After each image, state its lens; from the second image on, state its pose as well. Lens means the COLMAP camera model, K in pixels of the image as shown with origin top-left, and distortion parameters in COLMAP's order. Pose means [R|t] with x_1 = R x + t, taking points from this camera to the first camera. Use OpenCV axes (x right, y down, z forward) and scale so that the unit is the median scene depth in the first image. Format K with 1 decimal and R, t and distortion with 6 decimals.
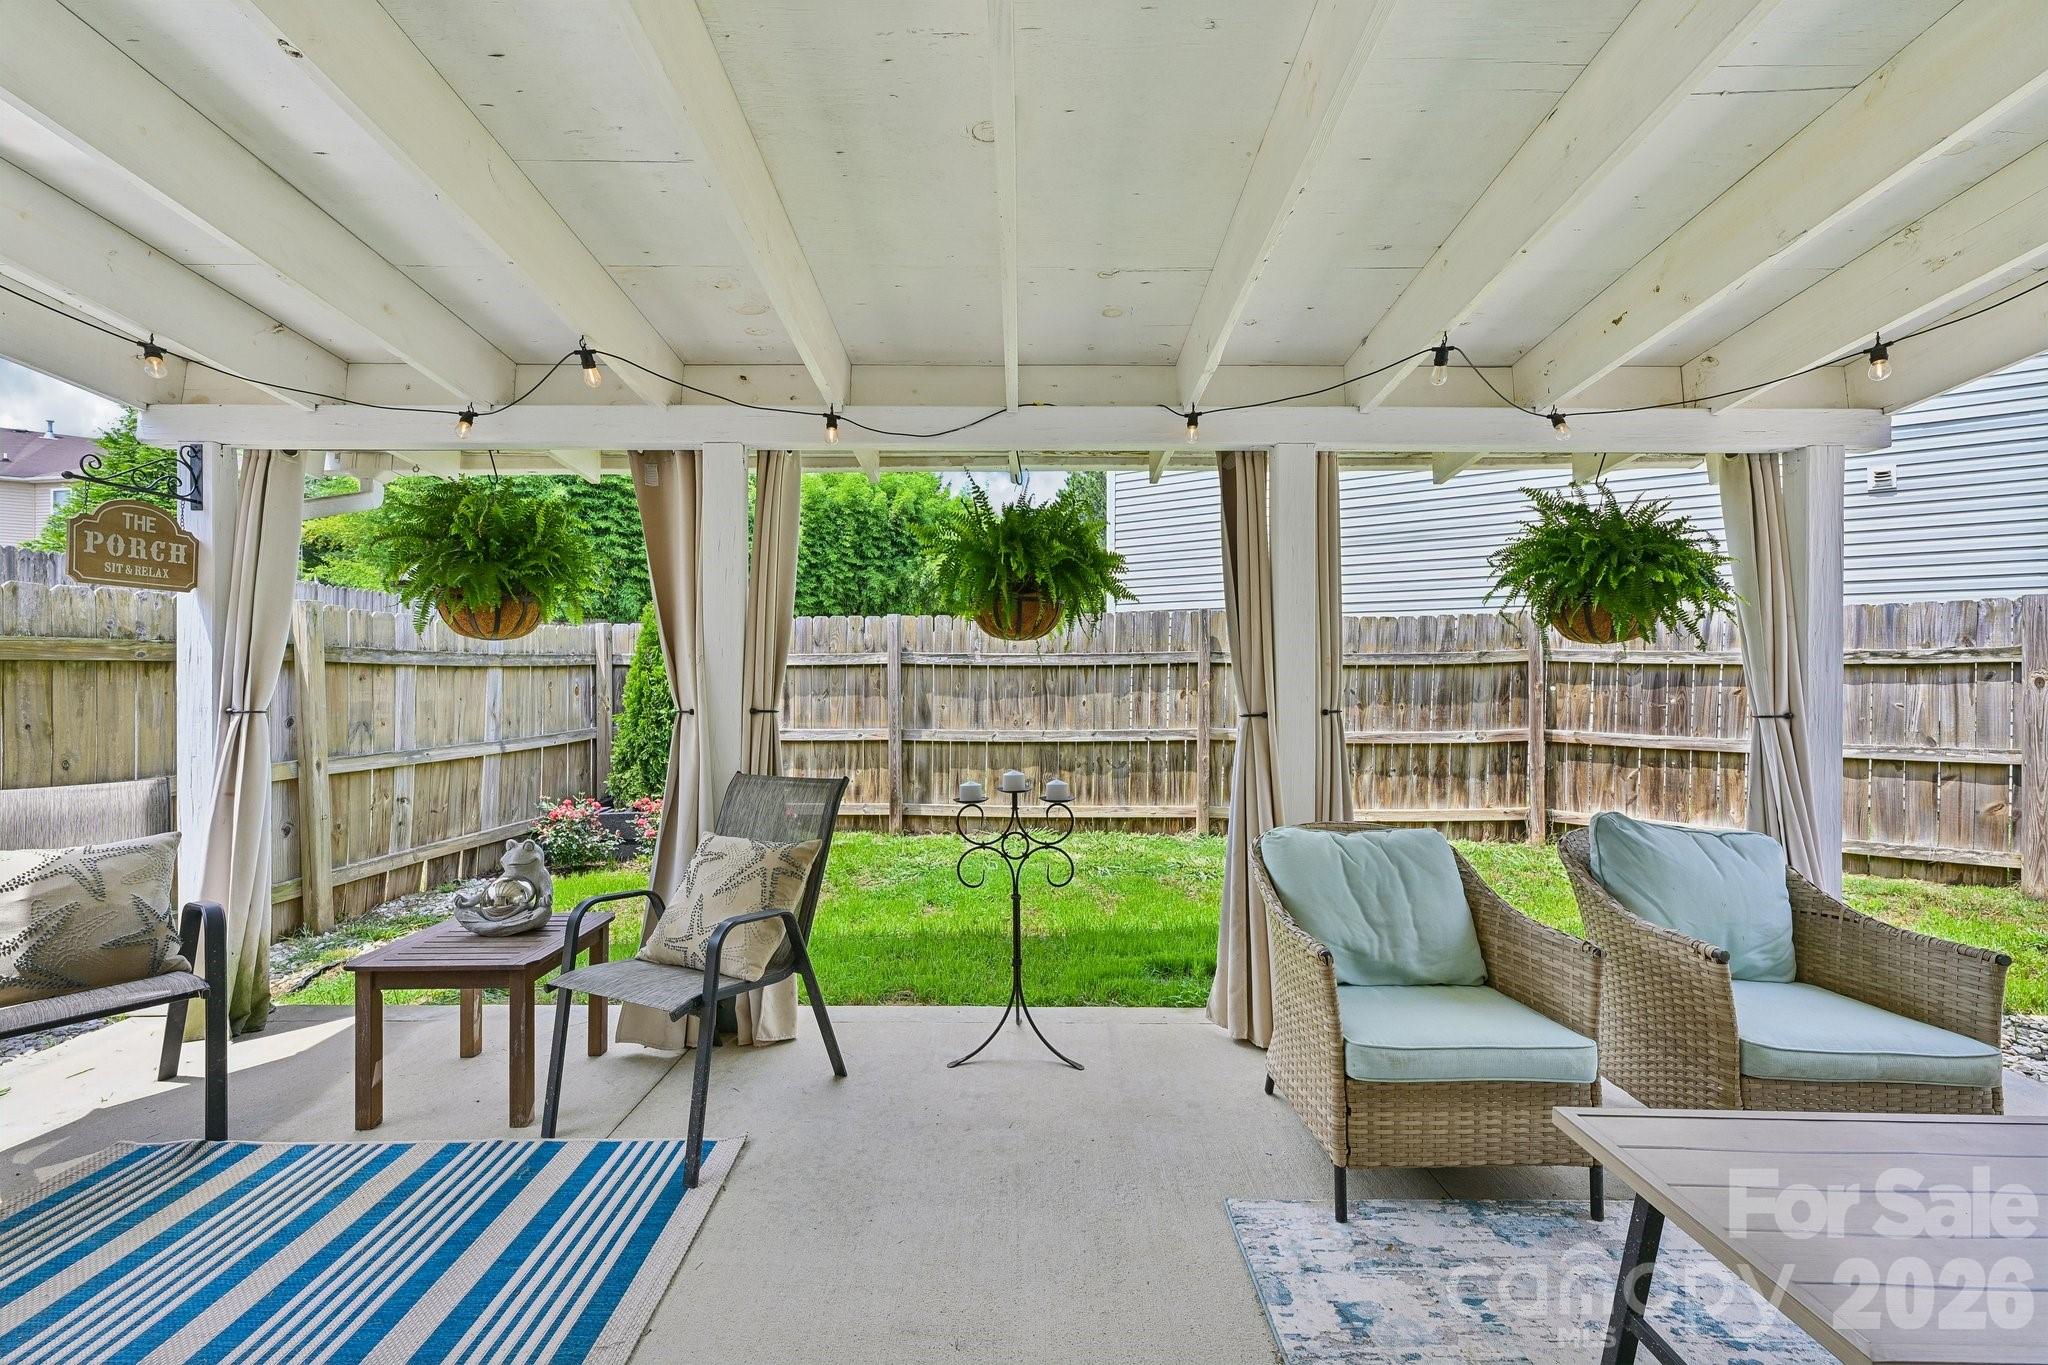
lens RADIAL K [[807.6, 0, 1018.1], [0, 807.6, 678.0], [0, 0, 1]] dist [-0.000582, 0.000151]
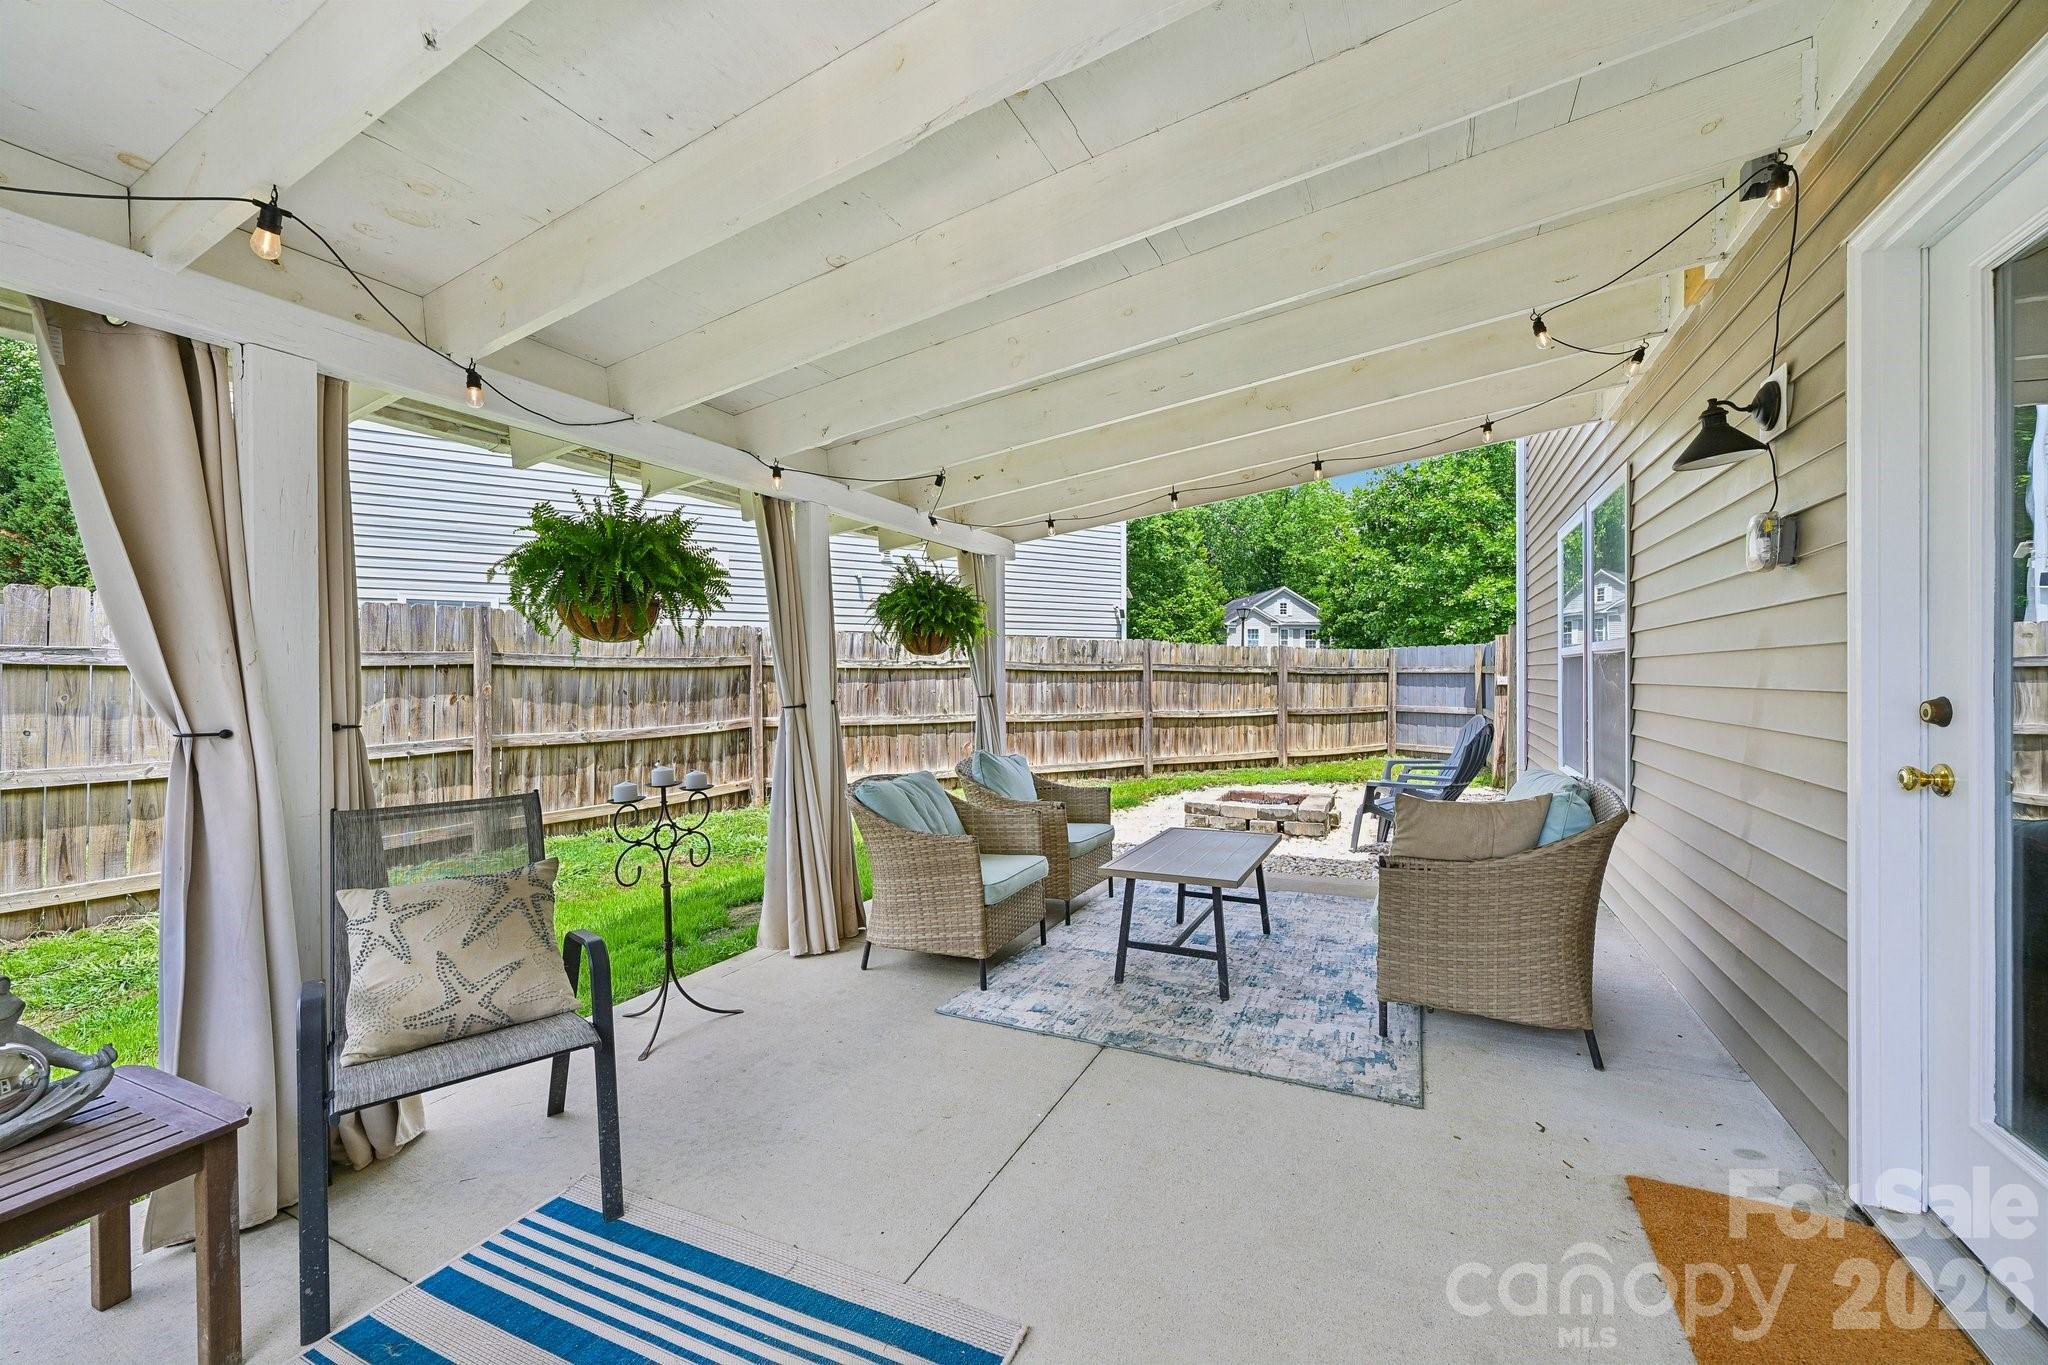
lens RADIAL K [[807.6, 0, 1018.1], [0, 807.6, 678.0], [0, 0, 1]] dist [-0.000582, 0.000151]
pose [[0.441021, -0.007336, 0.897467, -0.330865], [0.010361, 0.999942, 0.003082, 0.000068], [-0.897437, 0.007939, 0.441071, 0.049781]]
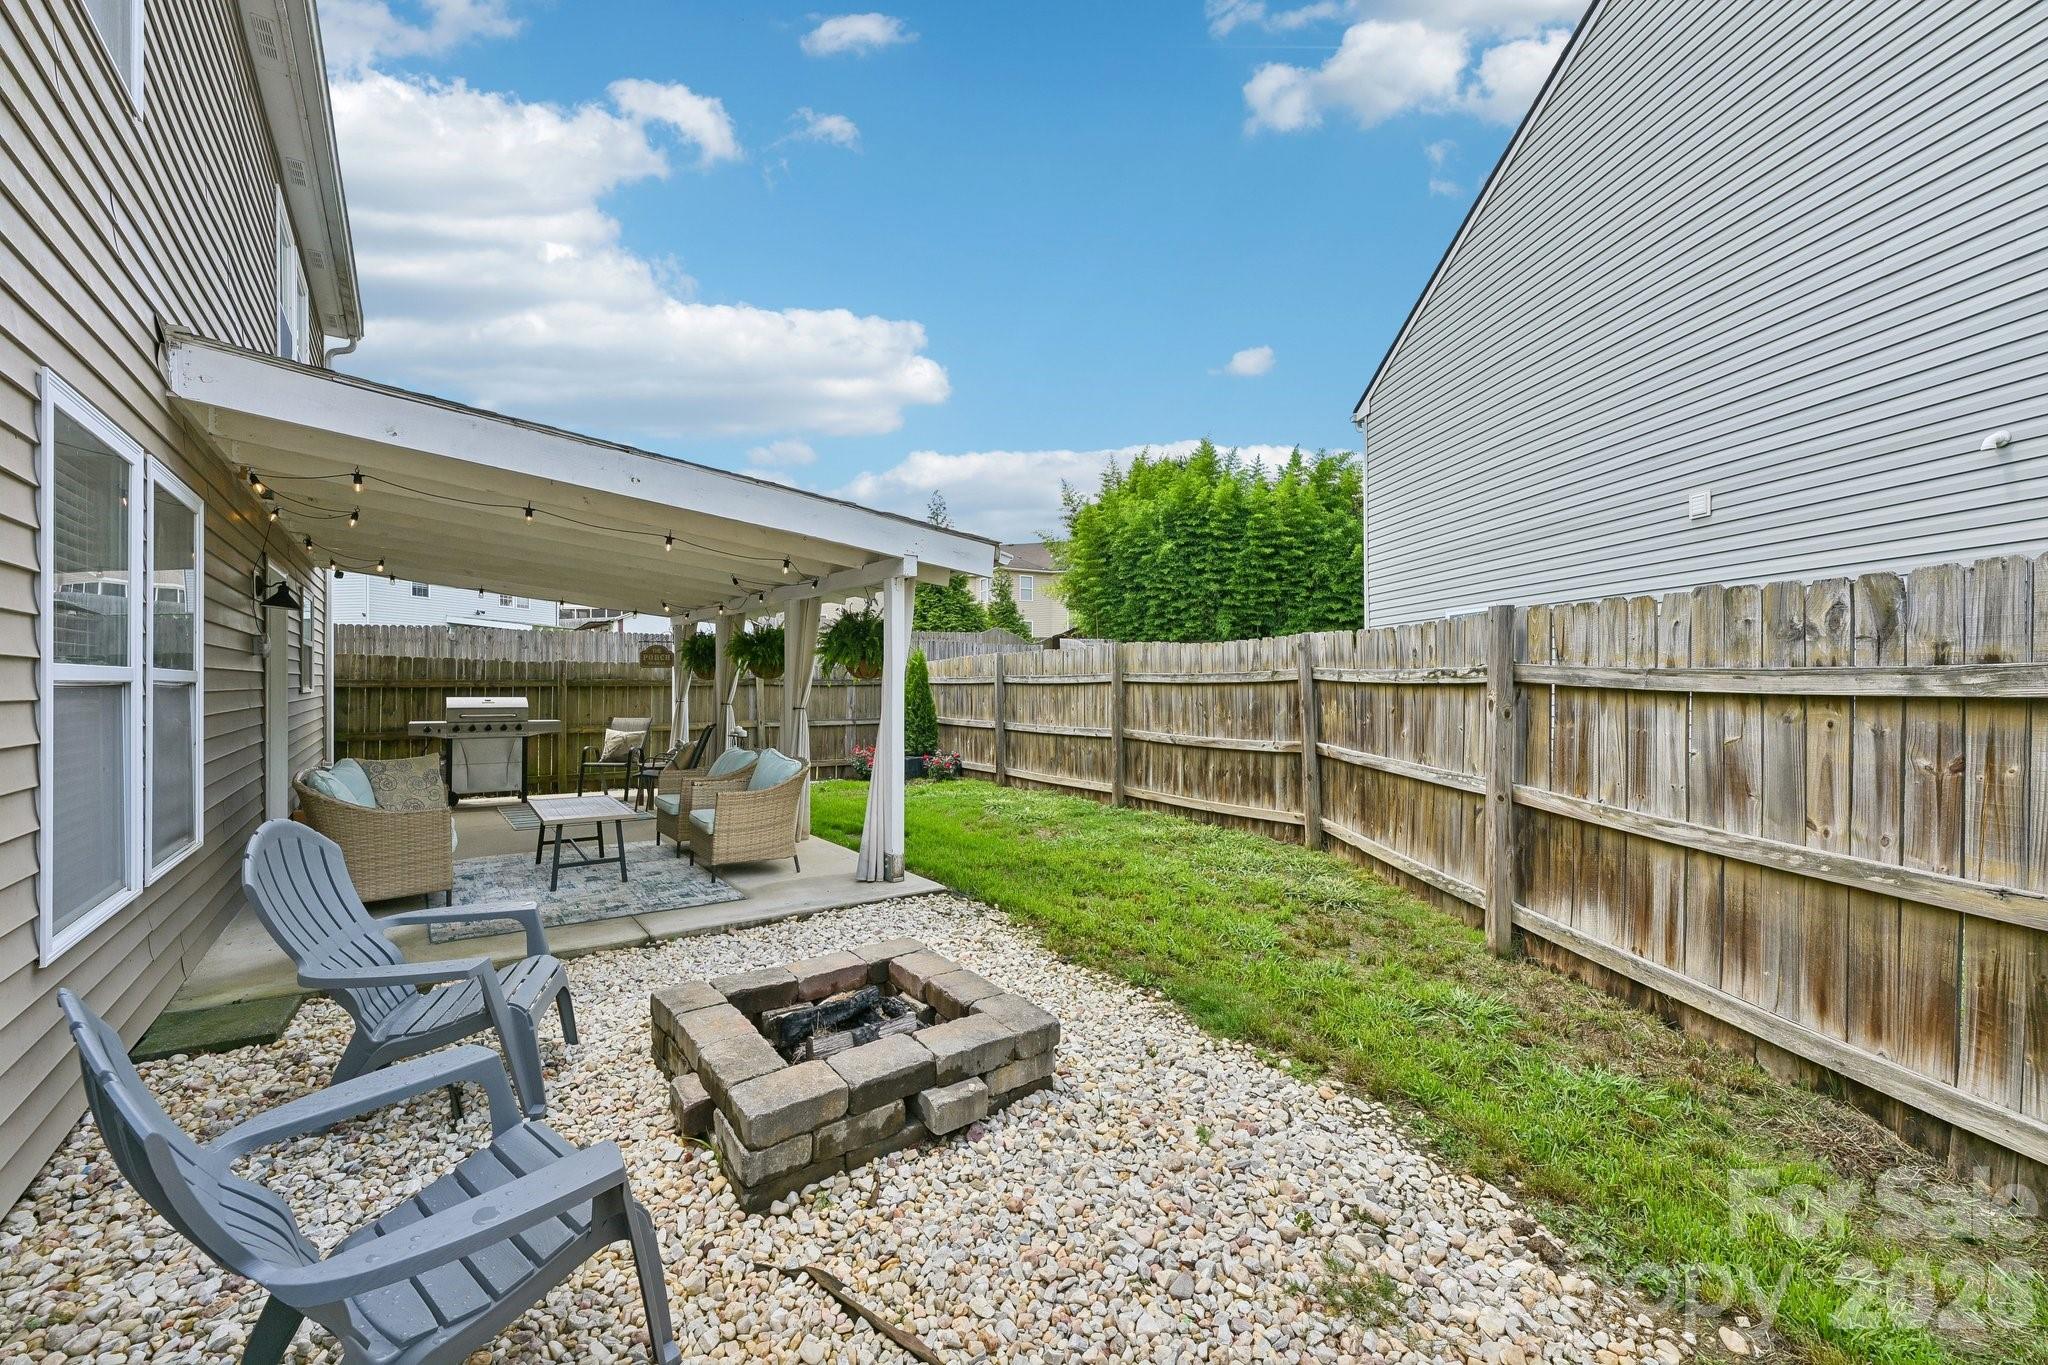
lens RADIAL K [[807.6, 0, 1018.1], [0, 807.6, 678.0], [0, 0, 1]] dist [-0.000582, 0.000151]
pose [[0.600187, -0.007278, -0.799827, 1.252128], [0.000651, 0.999963, -0.008610, -0.013058], [0.799859, 0.004647, 0.600169, 0.038564]]
